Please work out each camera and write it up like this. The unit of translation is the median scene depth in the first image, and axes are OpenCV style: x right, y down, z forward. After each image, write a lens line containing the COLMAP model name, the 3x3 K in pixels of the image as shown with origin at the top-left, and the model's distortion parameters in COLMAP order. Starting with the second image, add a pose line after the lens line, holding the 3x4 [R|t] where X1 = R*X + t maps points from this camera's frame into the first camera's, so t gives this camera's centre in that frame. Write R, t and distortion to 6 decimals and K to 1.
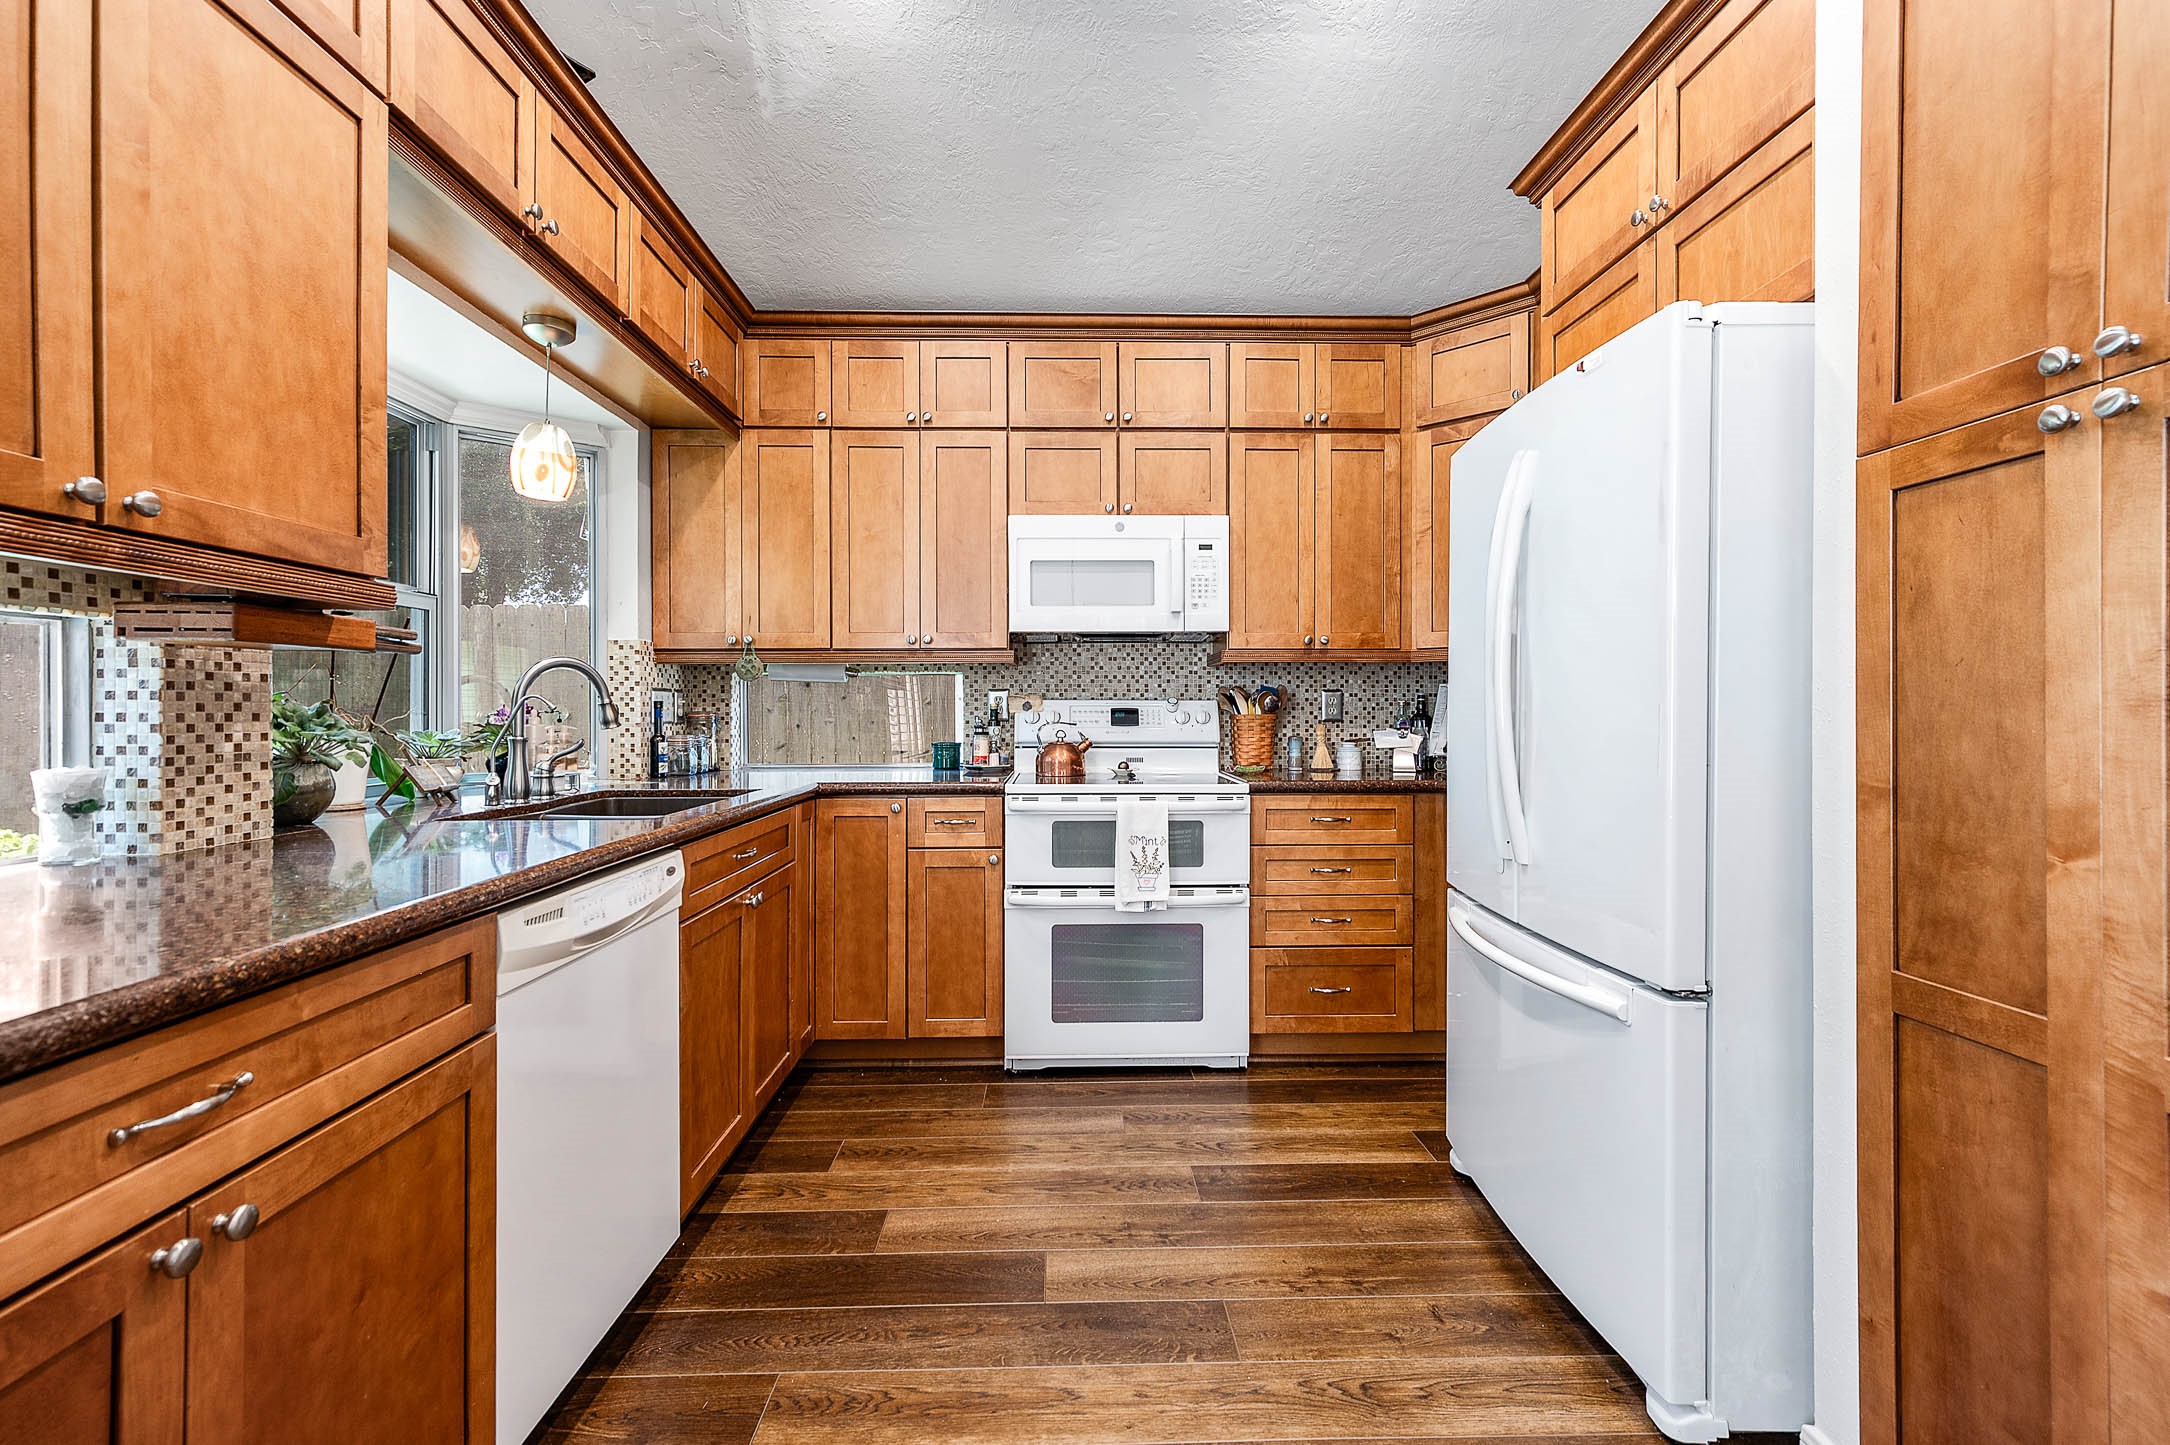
lens RADIAL K [[946.4, 0, 1078.8], [0, 946.4, 710.1], [0, 0, 1]] dist [0.007616, 0.000283]
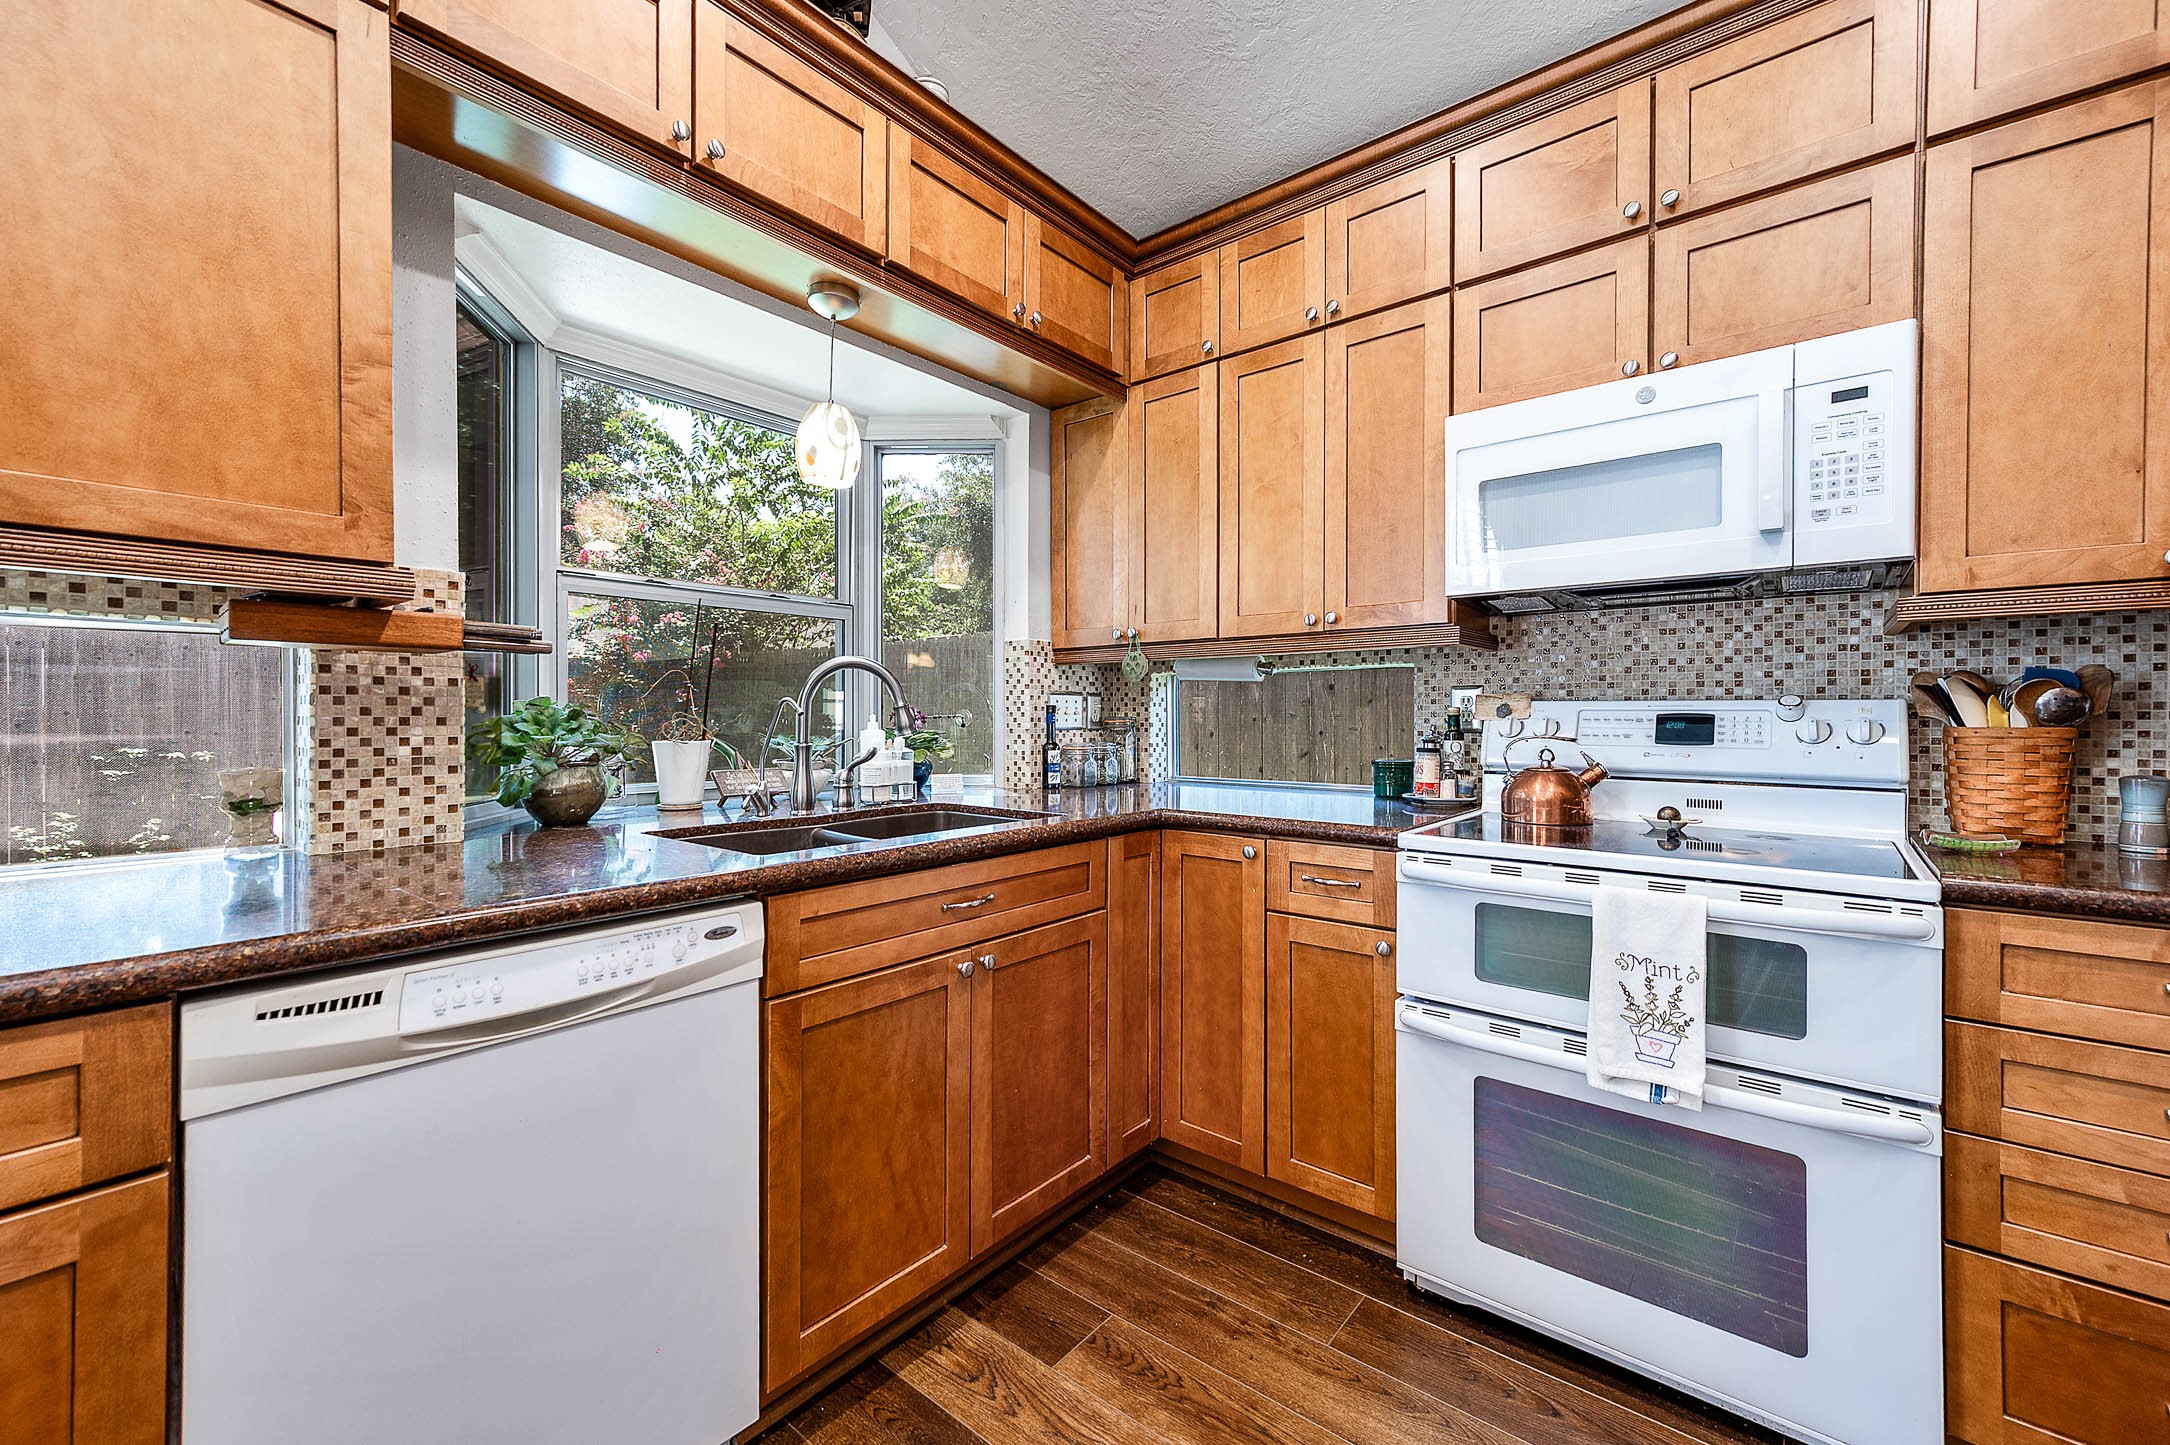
lens RADIAL K [[869.6, 0, 1086.7], [0, 869.6, 717.7], [0, 0, 1]] dist [0.010674, 0.001028]
pose [[0.758466, 0.004675, -0.651695, 0.166912], [-0.002979, 0.999989, 0.003706, -0.001167], [0.651705, -0.000869, 0.758472, 0.484562]]
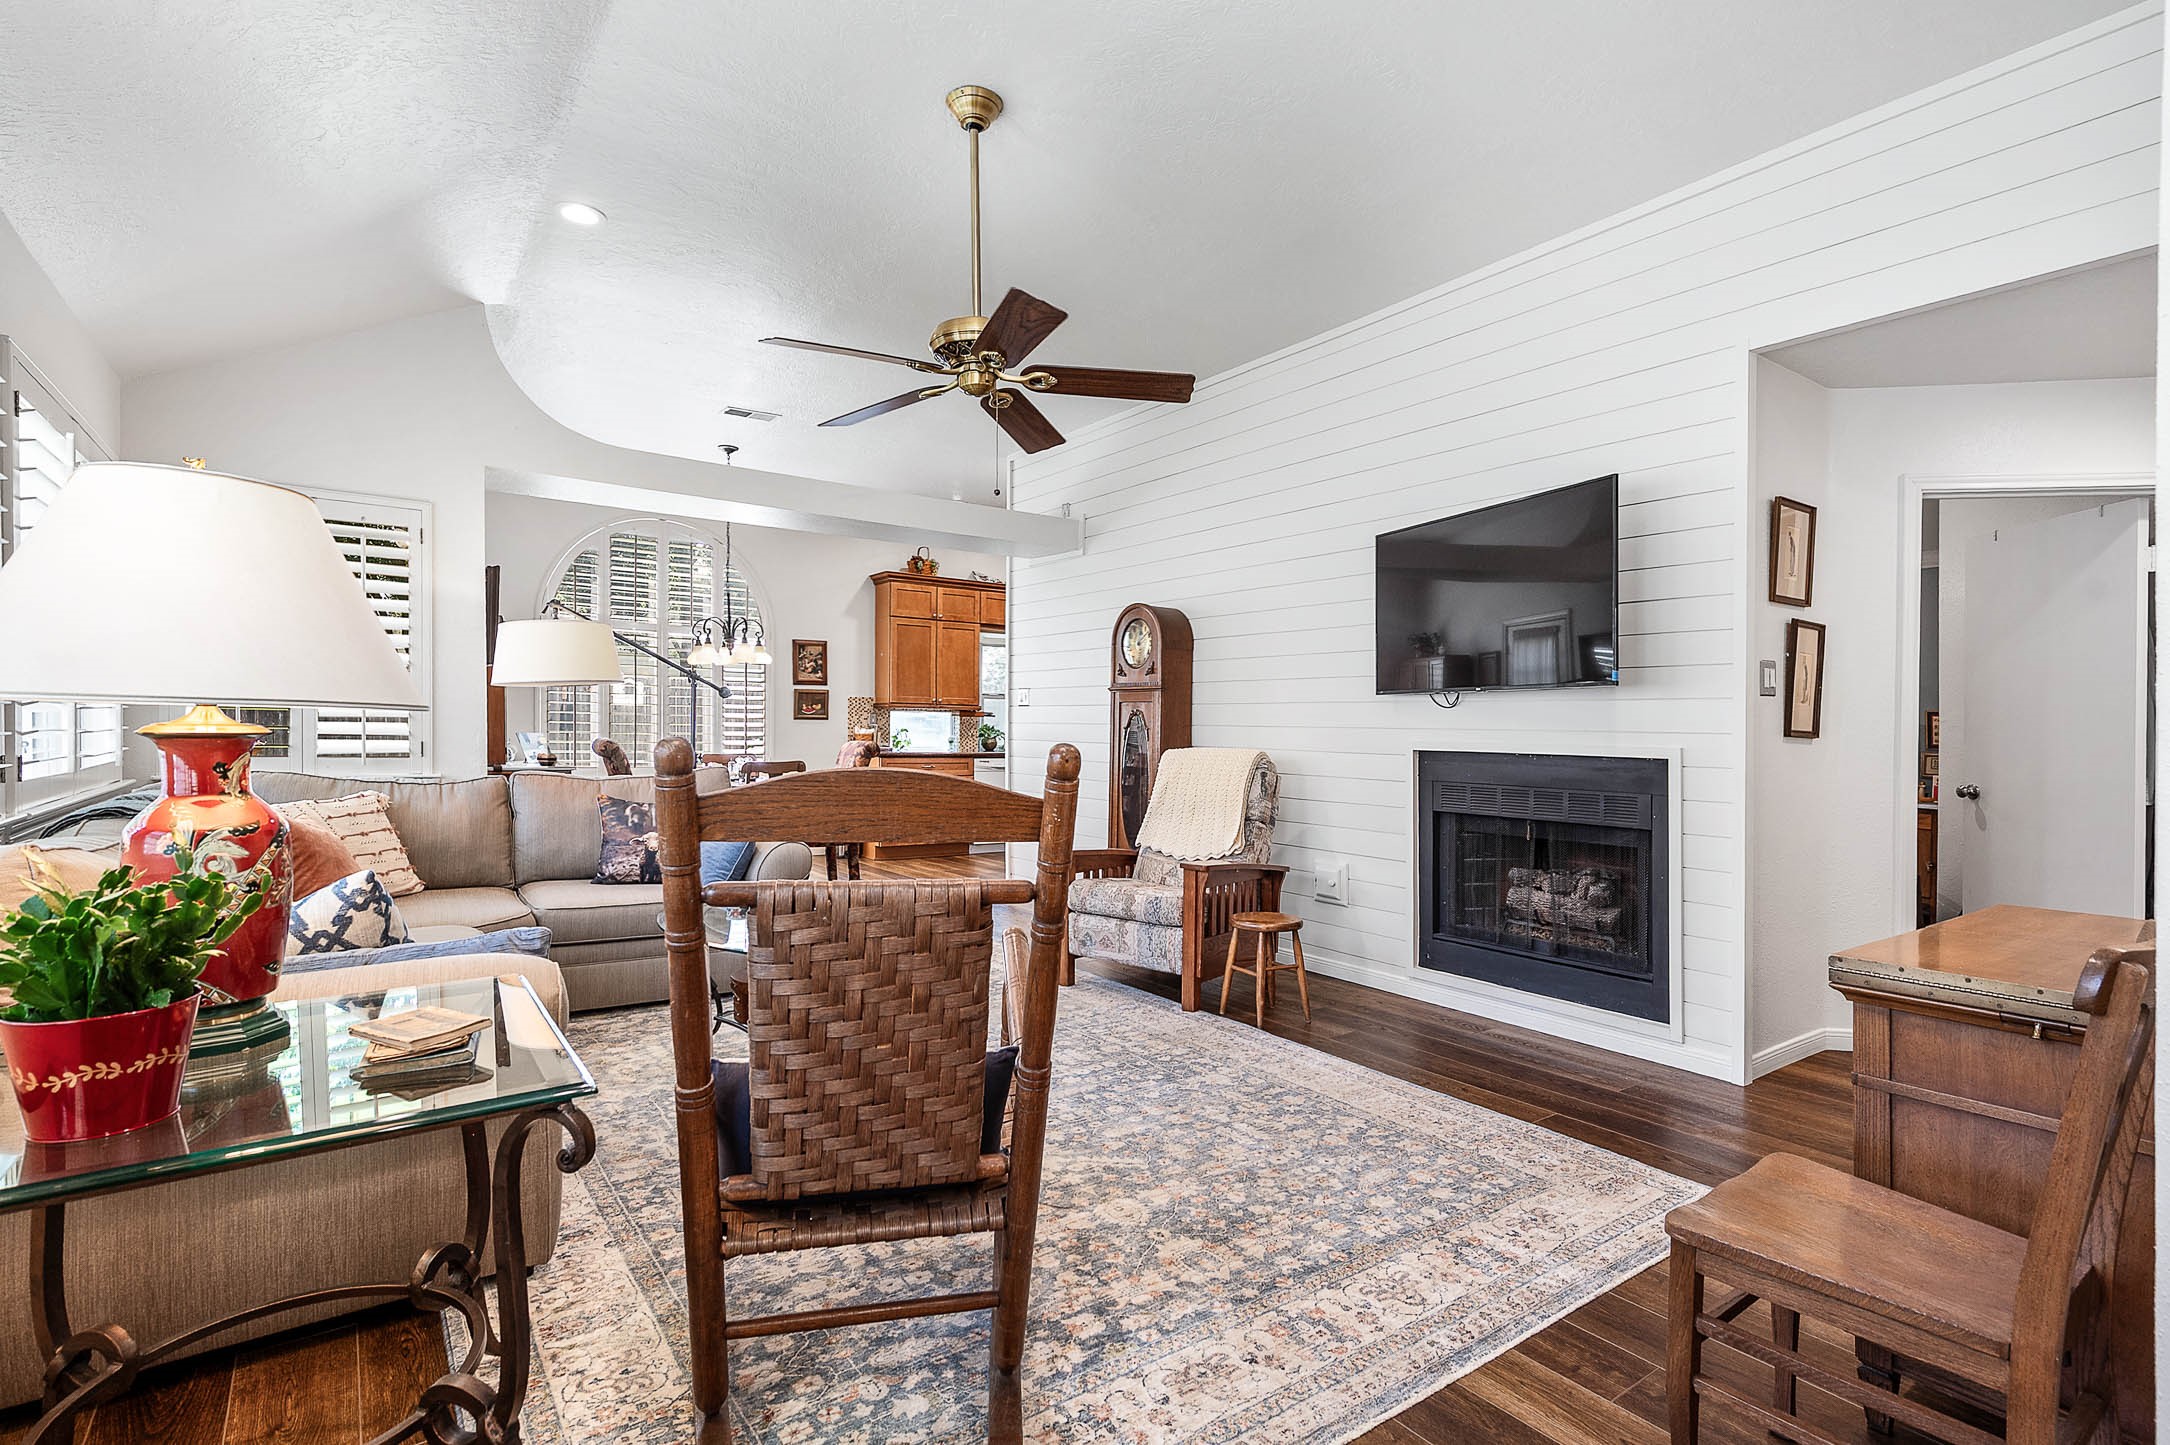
lens RADIAL K [[1041.1, 0, 1062.8], [0, 1041.1, 757.6], [0, 0, 1]] dist [0.011366, 0.000392]
pose [[0.552943, 0.034091, -0.832522, 2.944749], [-0.014761, 0.999407, 0.031120, -0.010357], [0.833089, -0.004919, 0.553118, -1.270543]]
